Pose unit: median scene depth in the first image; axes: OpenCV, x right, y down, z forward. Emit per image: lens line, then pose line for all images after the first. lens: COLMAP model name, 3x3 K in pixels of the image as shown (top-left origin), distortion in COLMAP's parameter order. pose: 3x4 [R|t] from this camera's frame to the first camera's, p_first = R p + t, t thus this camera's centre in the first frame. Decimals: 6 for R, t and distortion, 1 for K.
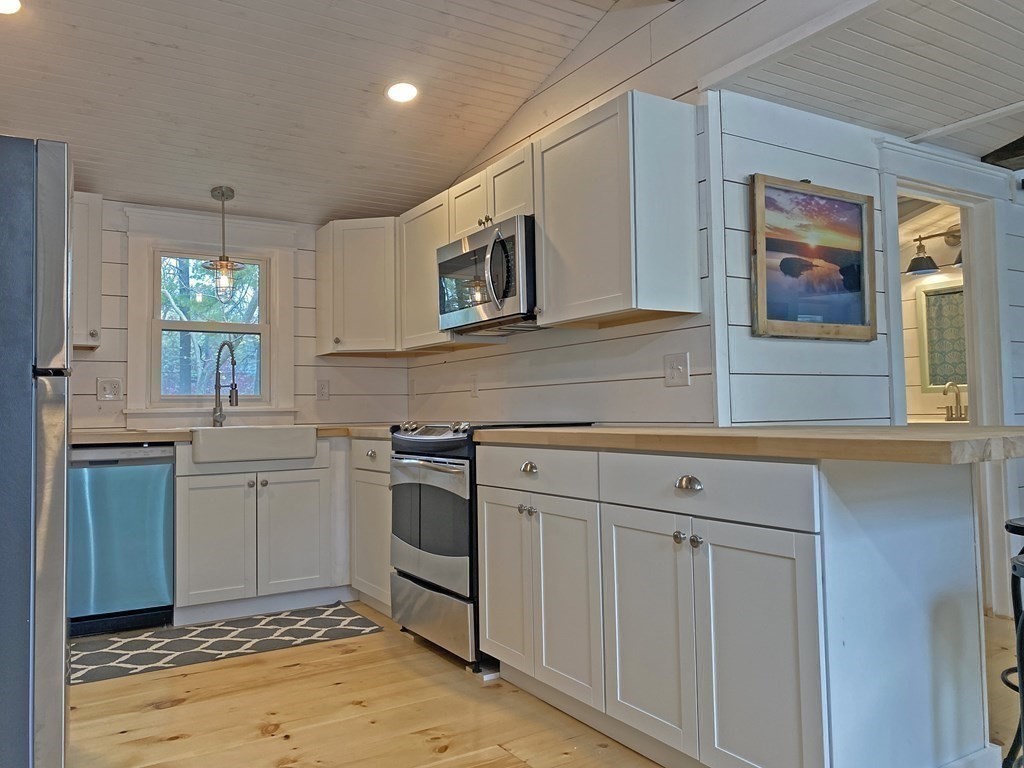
lens RADIAL K [[784.1, 0, 512.5], [0, 784.1, 379.5], [0, 0, 1]] dist [0.016323, -0.004411]
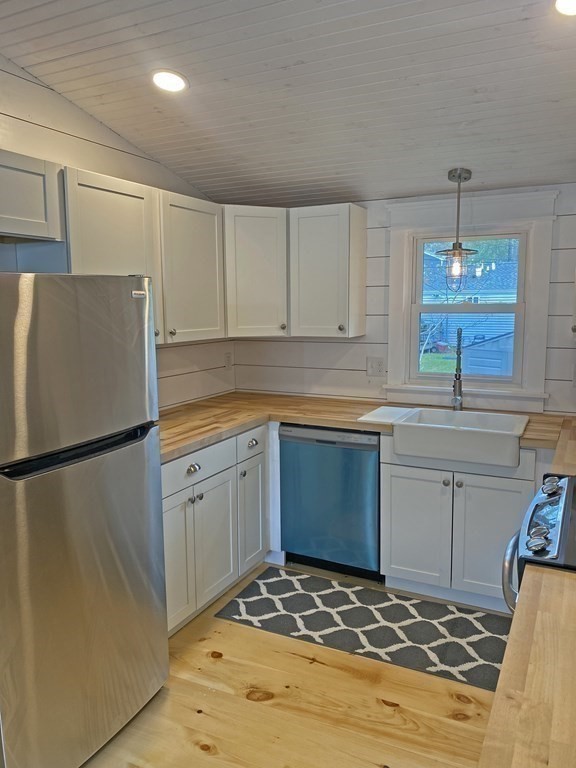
lens RADIAL K [[588.1, 0, 290.1], [0, 588.1, 386.9], [0, 0, 1]] dist [0.016323, -0.004411]
pose [[0.530619, 0.129239, -0.837700, 0.181573], [0.033111, 0.984393, 0.172844, -0.128219], [0.846964, -0.119451, 0.518058, 0.476343]]
